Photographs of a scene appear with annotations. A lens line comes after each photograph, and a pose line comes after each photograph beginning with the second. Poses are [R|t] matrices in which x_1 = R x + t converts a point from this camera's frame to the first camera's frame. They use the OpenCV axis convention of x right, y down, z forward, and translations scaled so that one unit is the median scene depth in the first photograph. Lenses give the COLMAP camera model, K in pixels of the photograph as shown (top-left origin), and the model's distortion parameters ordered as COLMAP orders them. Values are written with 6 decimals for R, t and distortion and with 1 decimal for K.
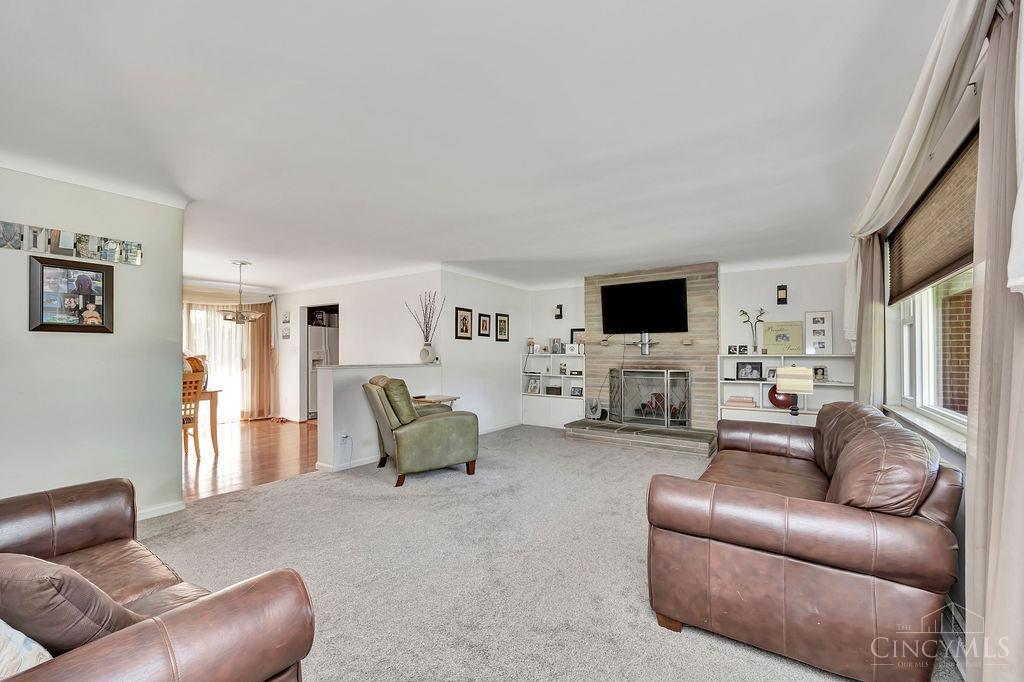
lens RADIAL K [[406.6, 0, 512.0], [0, 406.6, 341.0], [0, 0, 1]] dist [-0.000529, -0.000084]
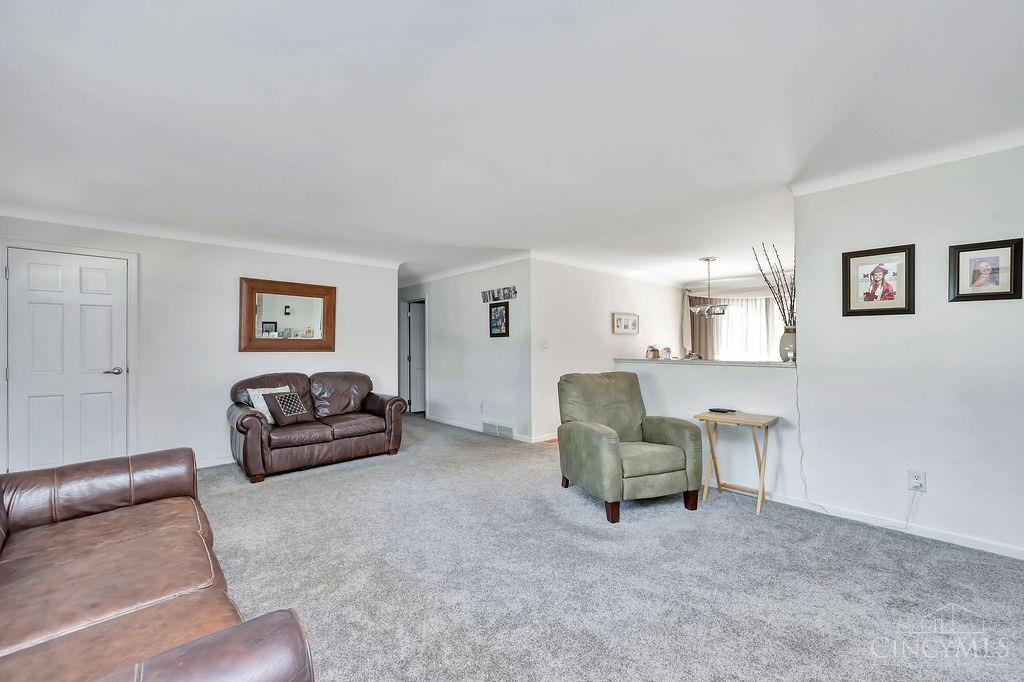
lens RADIAL K [[406.6, 0, 512.0], [0, 406.6, 341.0], [0, 0, 1]] dist [-0.000529, -0.000084]
pose [[-0.198773, 0.000825, -0.980045, 0.437357], [0.050199, 0.998696, -0.009341, 0.009944], [0.978759, -0.051054, -0.198556, 0.685127]]
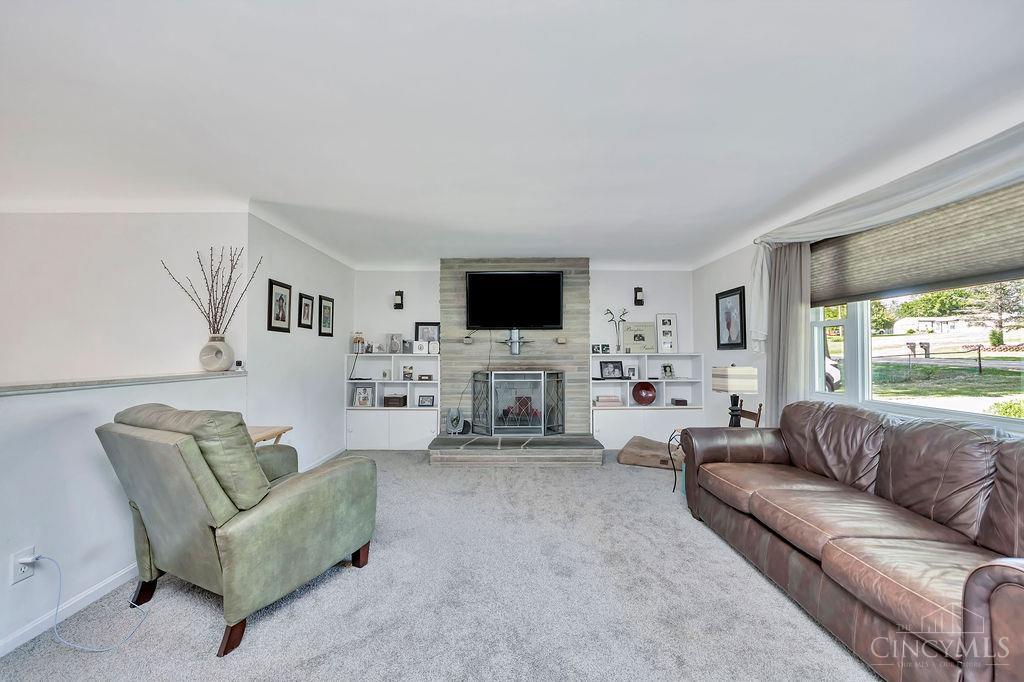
lens RADIAL K [[406.6, 0, 512.0], [0, 406.6, 341.0], [0, 0, 1]] dist [-0.000529, -0.000084]
pose [[0.830747, 0.012254, 0.556516, -0.172591], [-0.013857, 0.999903, -0.001332, 0.006344], [-0.556478, -0.006605, 0.830836, 0.283469]]
